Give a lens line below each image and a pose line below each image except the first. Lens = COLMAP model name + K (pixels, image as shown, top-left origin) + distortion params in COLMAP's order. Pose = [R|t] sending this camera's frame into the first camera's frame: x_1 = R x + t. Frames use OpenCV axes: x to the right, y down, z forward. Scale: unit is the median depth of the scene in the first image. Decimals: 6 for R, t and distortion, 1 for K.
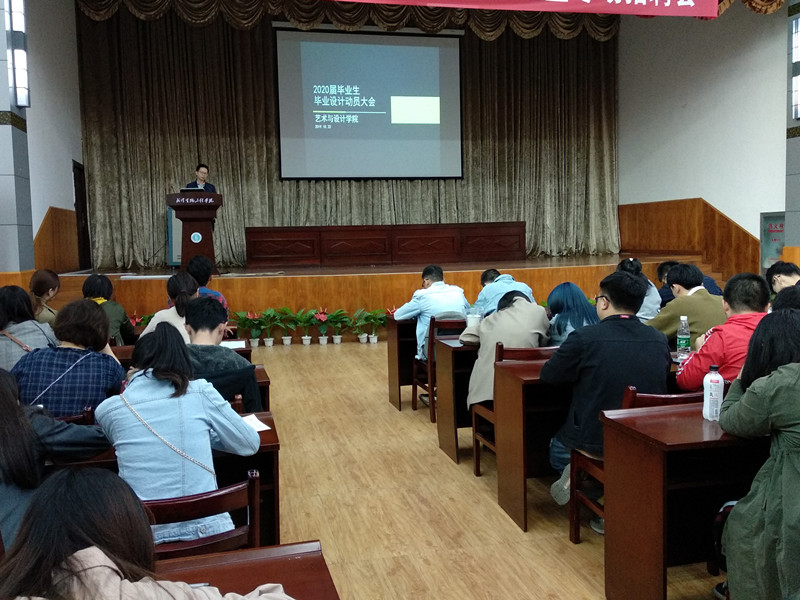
lens RADIAL K [[632.4, 0, 374.5], [0, 632.4, 292.1], [0, 0, 1]] dist [0.035474, -0.042000]
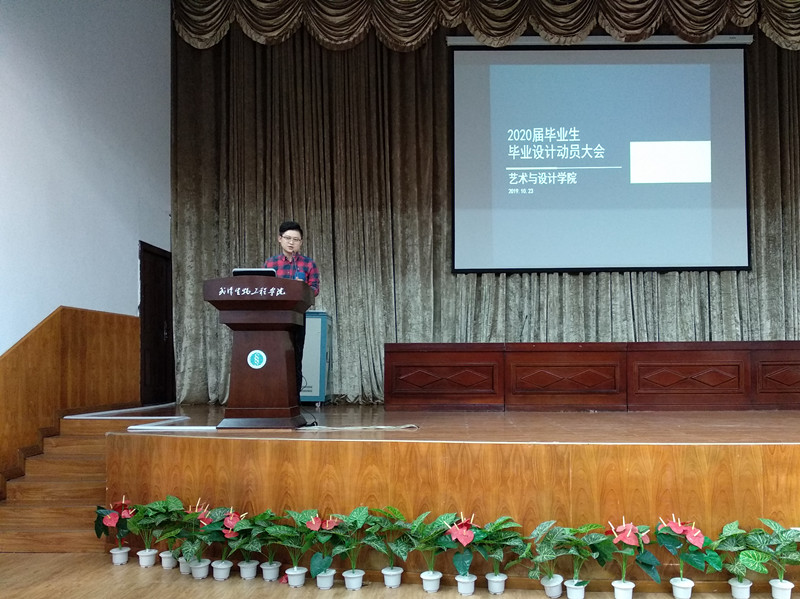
lens RADIAL K [[701.9, 0, 451.1], [0, 701.9, 351.3], [0, 0, 1]] dist [0.042332, -0.062580]
pose [[0.980049, 0.013459, -0.198301, -0.006739], [-0.033167, 0.994790, -0.096404, -0.027613], [0.195970, 0.101058, 0.975389, 0.305916]]
